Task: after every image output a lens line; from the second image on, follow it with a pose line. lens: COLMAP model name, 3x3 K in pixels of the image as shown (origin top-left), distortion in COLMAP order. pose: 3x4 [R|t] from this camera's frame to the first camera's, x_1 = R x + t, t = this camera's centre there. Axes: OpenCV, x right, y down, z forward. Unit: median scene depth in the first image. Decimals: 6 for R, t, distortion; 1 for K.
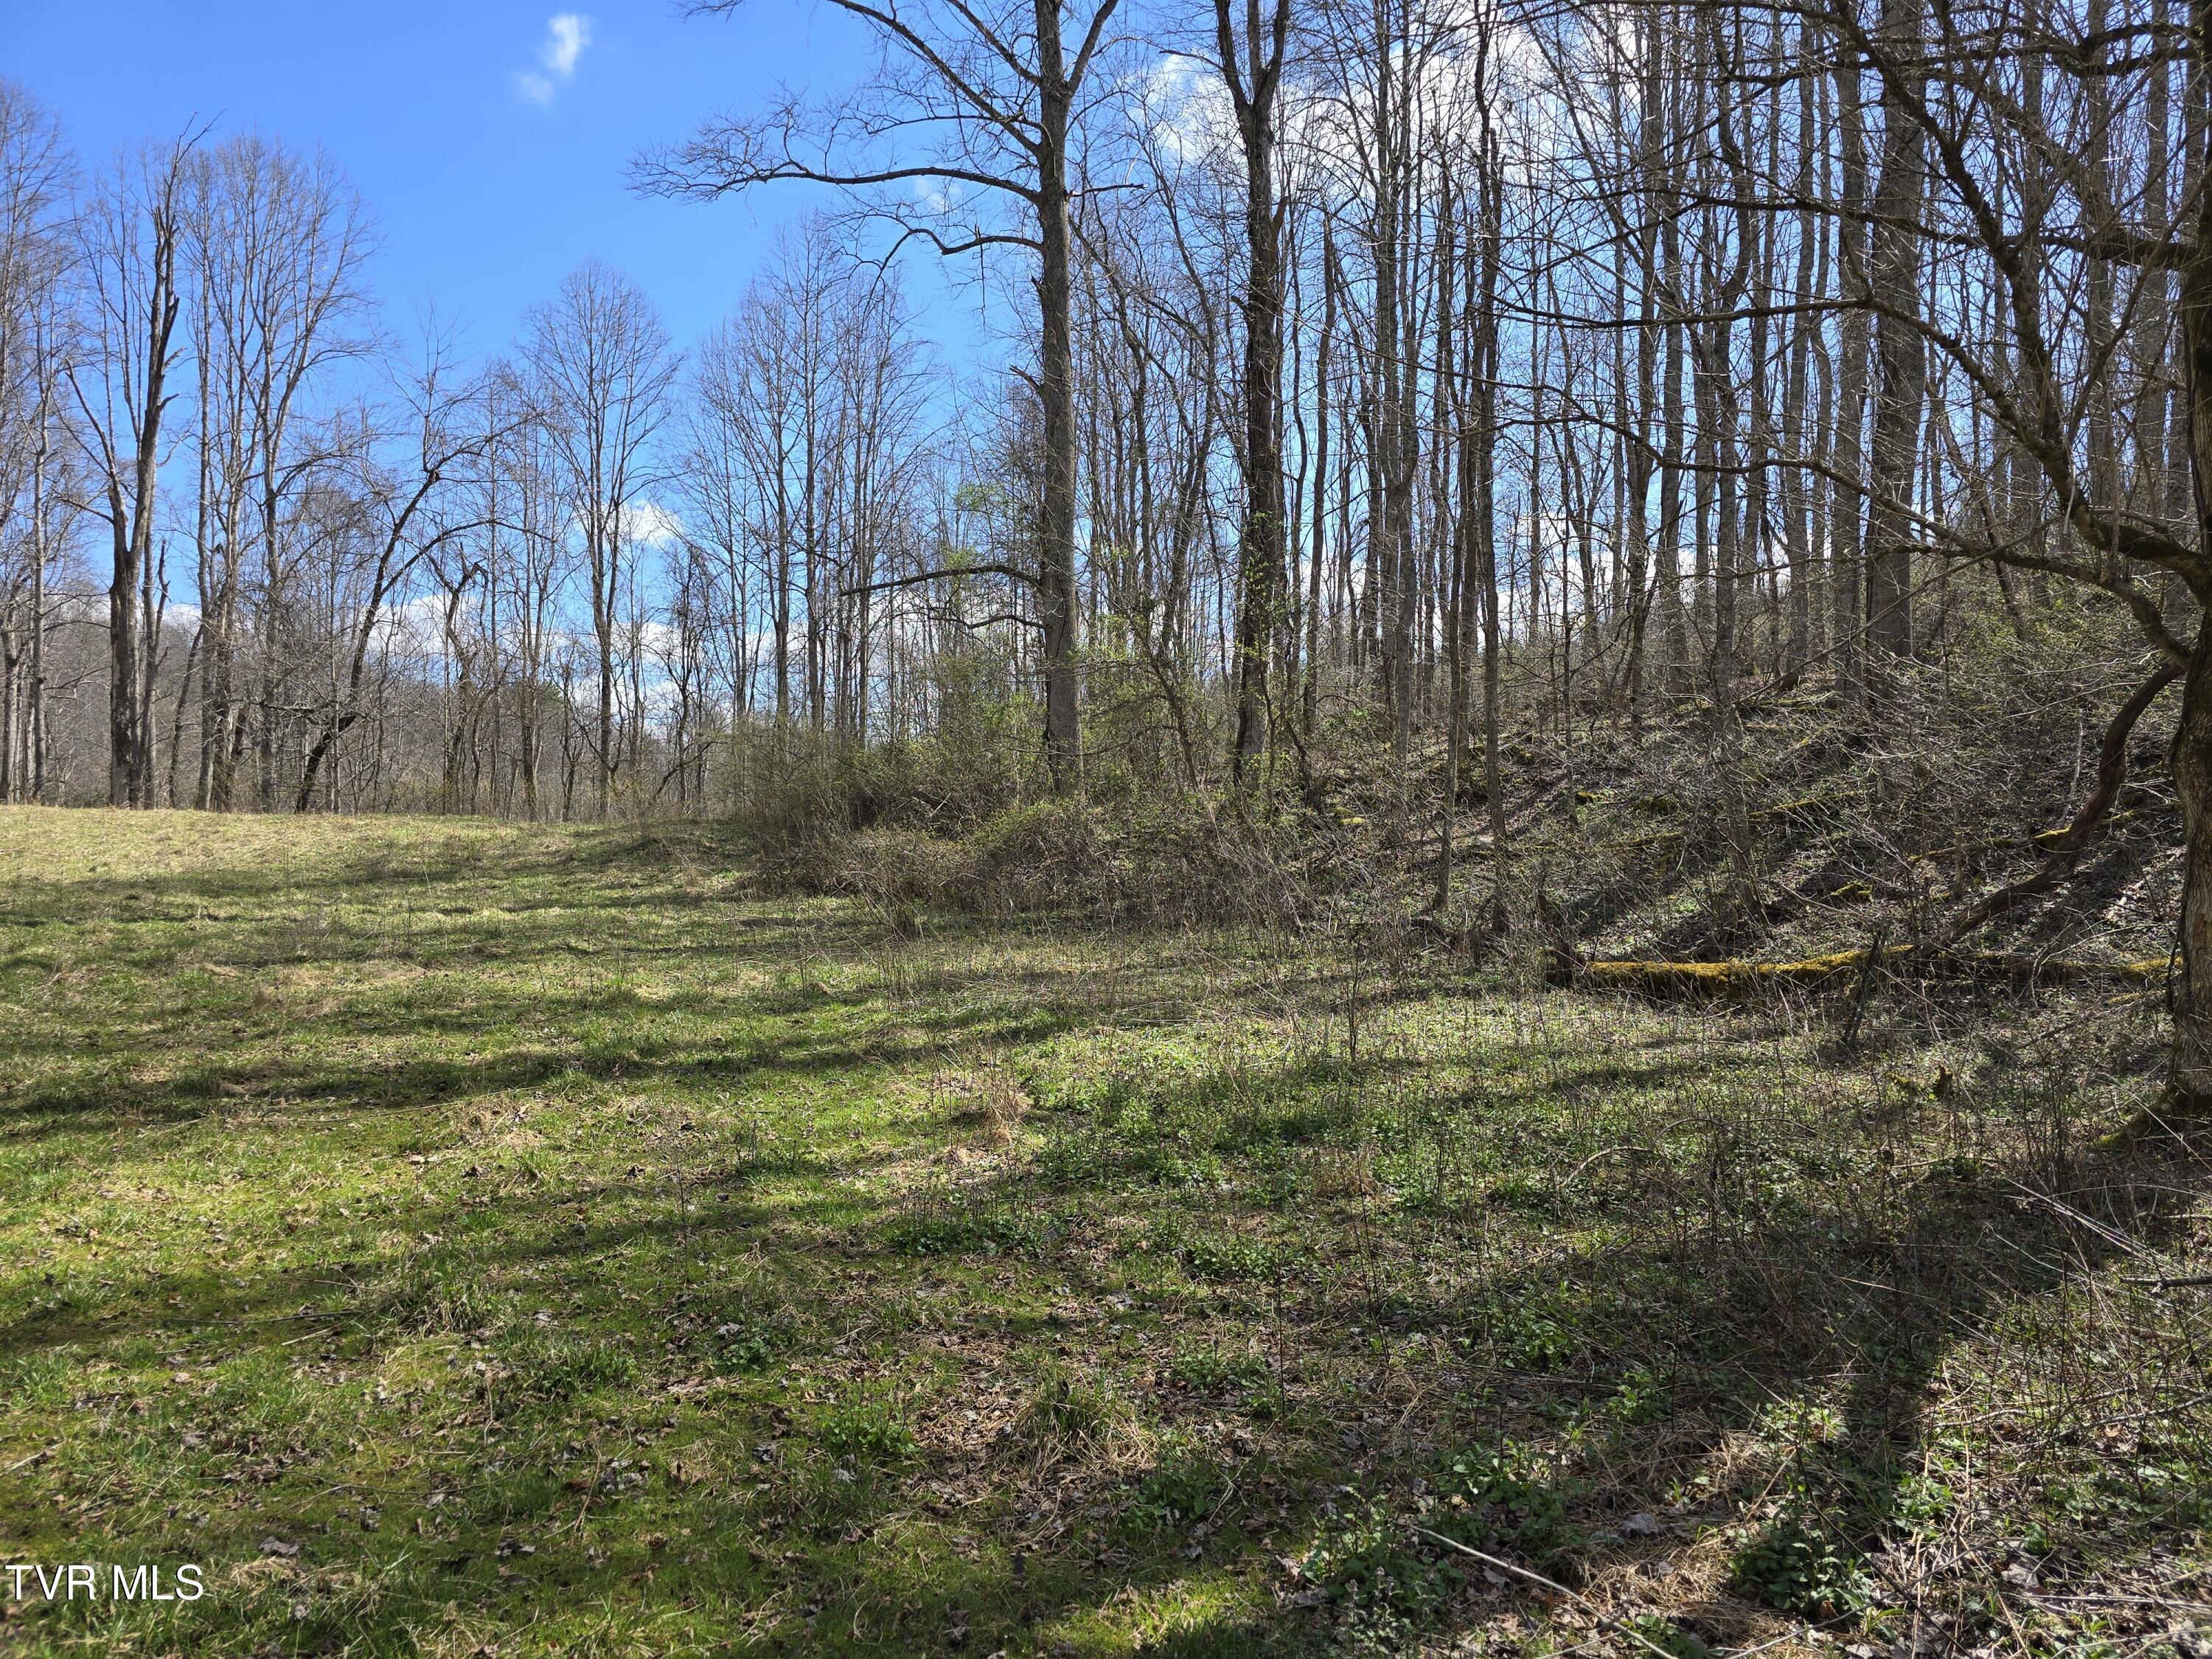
lens RADIAL K [[1465.9, 0, 1122.0], [0, 1465.9, 819.5], [0, 0, 1]] dist [0.049510, -0.047520]
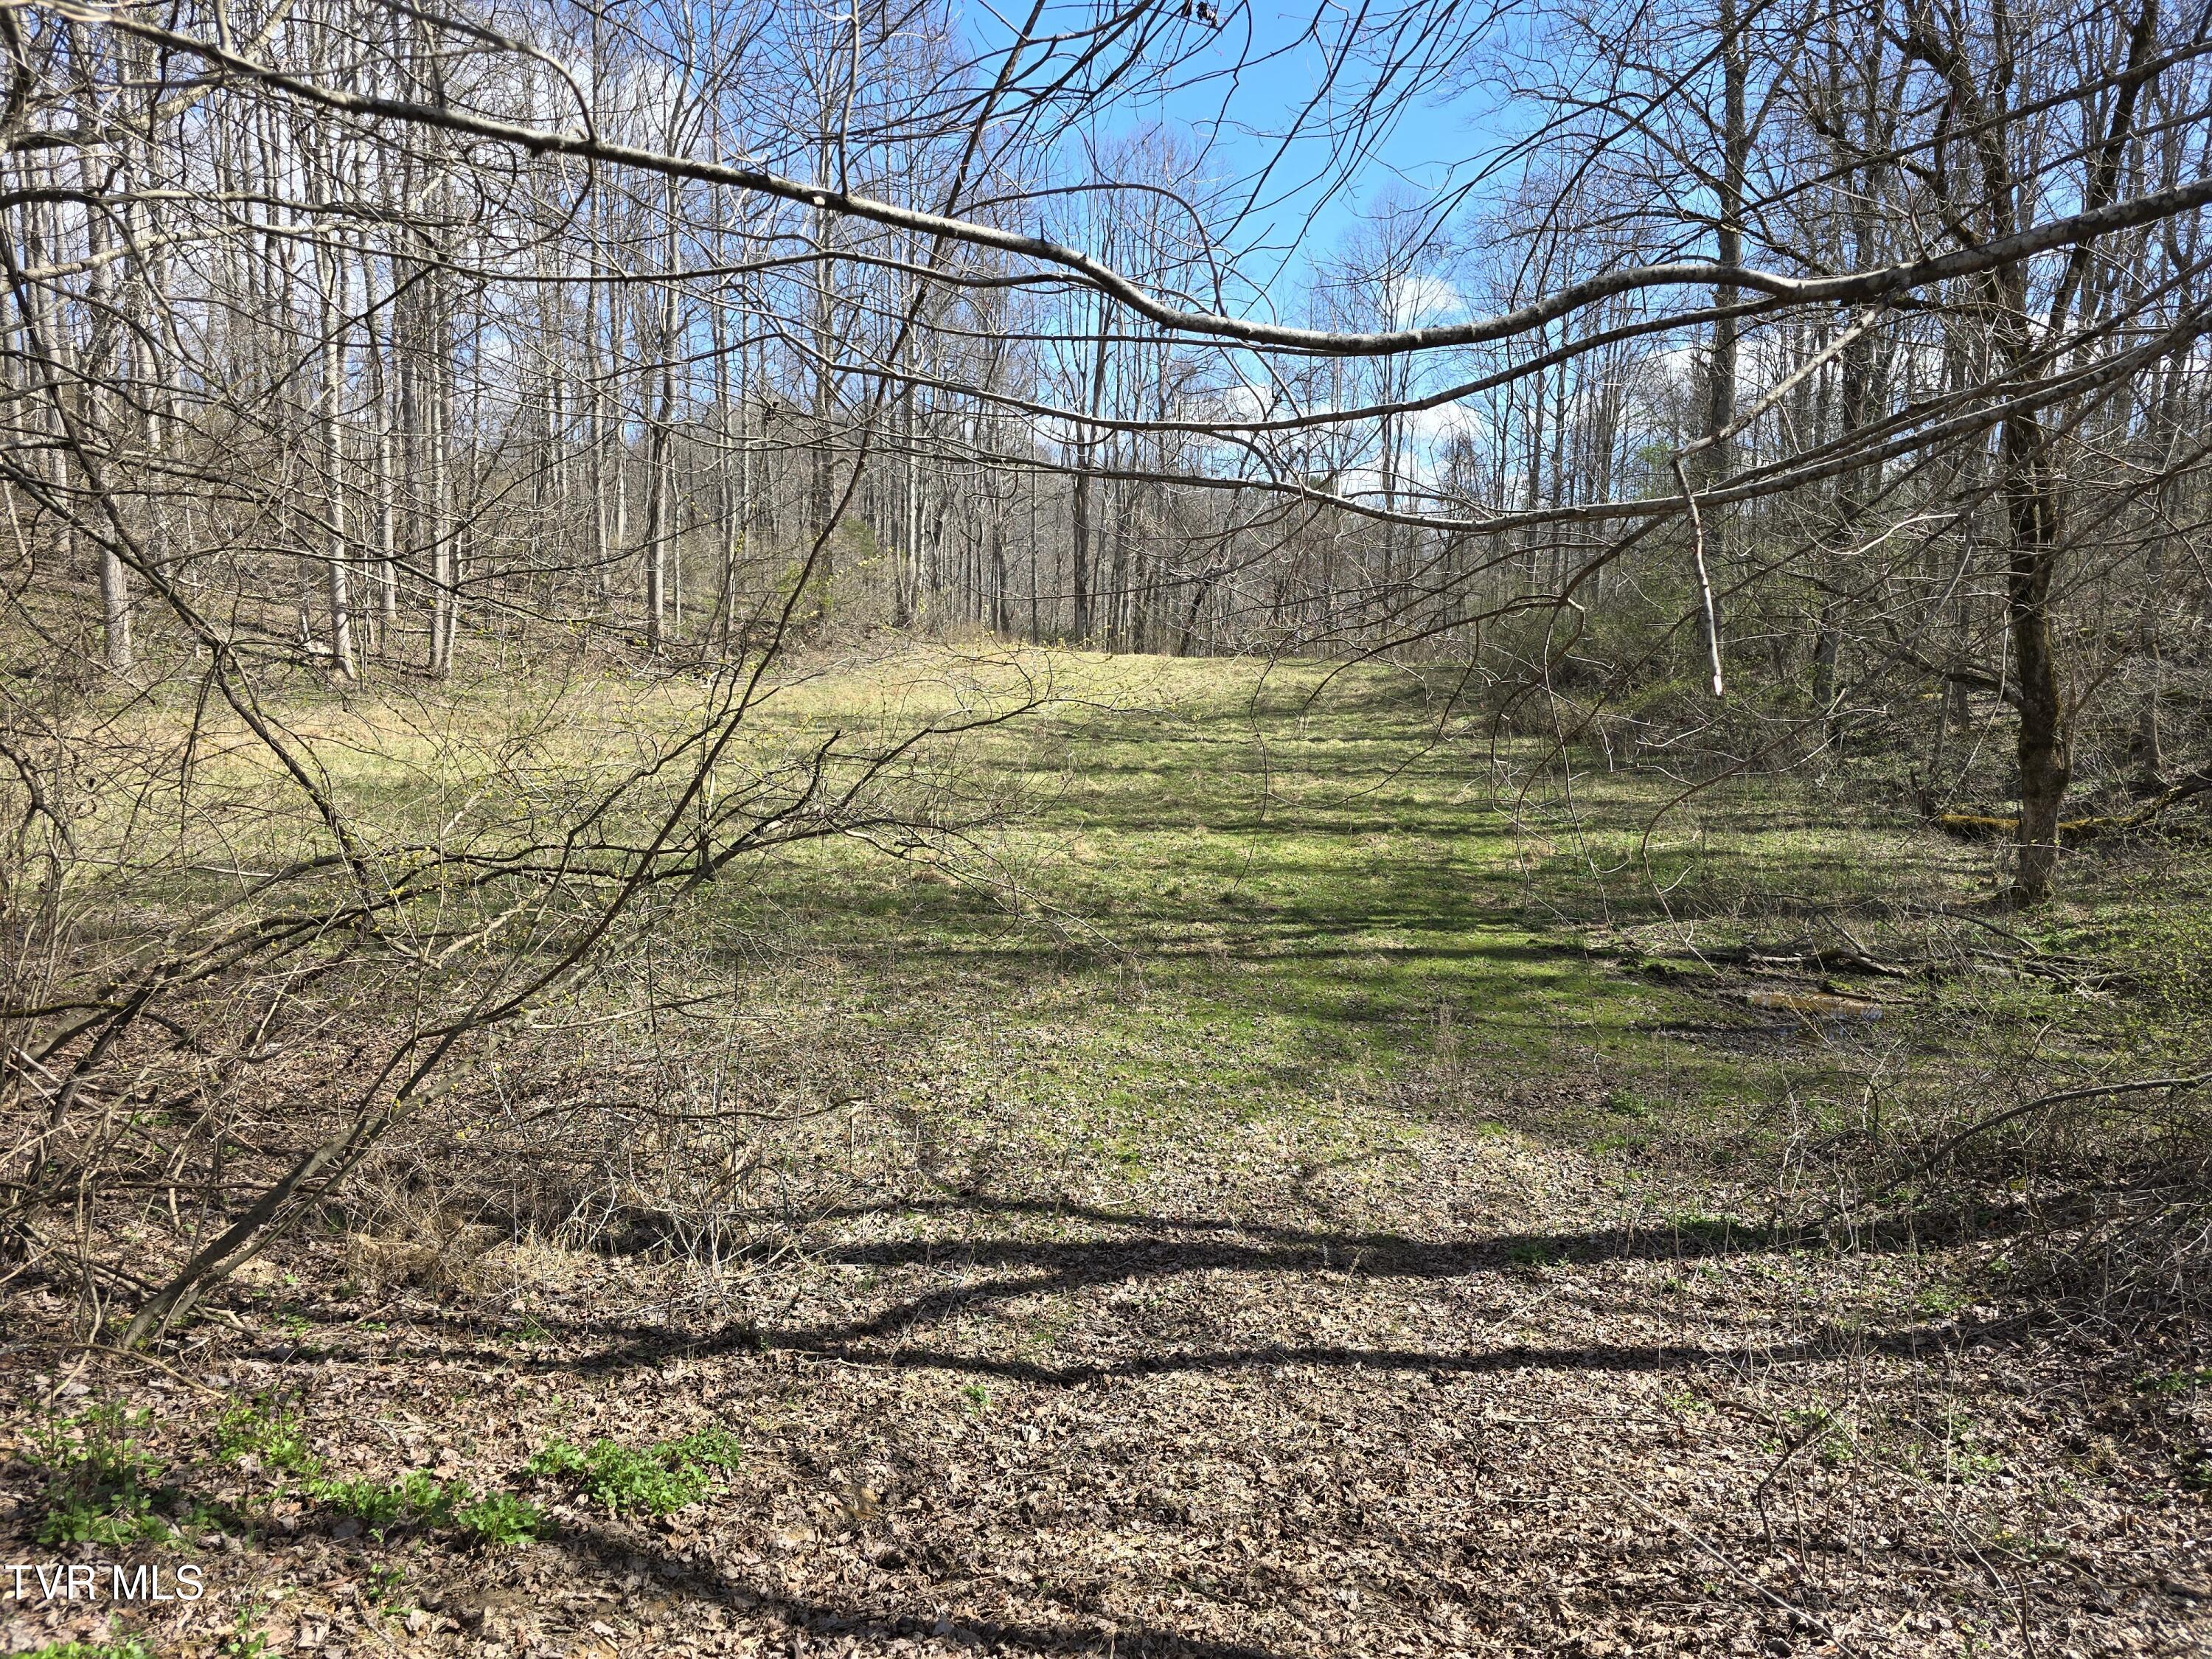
lens RADIAL K [[1465.9, 0, 1114.3], [0, 1465.9, 835.5], [0, 0, 1]] dist [0.049510, -0.047520]
pose [[0.872855, 0.080420, -0.481307, 0.198460], [-0.003870, 0.987436, 0.157971, -0.099984], [0.487964, -0.136023, 0.862200, -0.652777]]
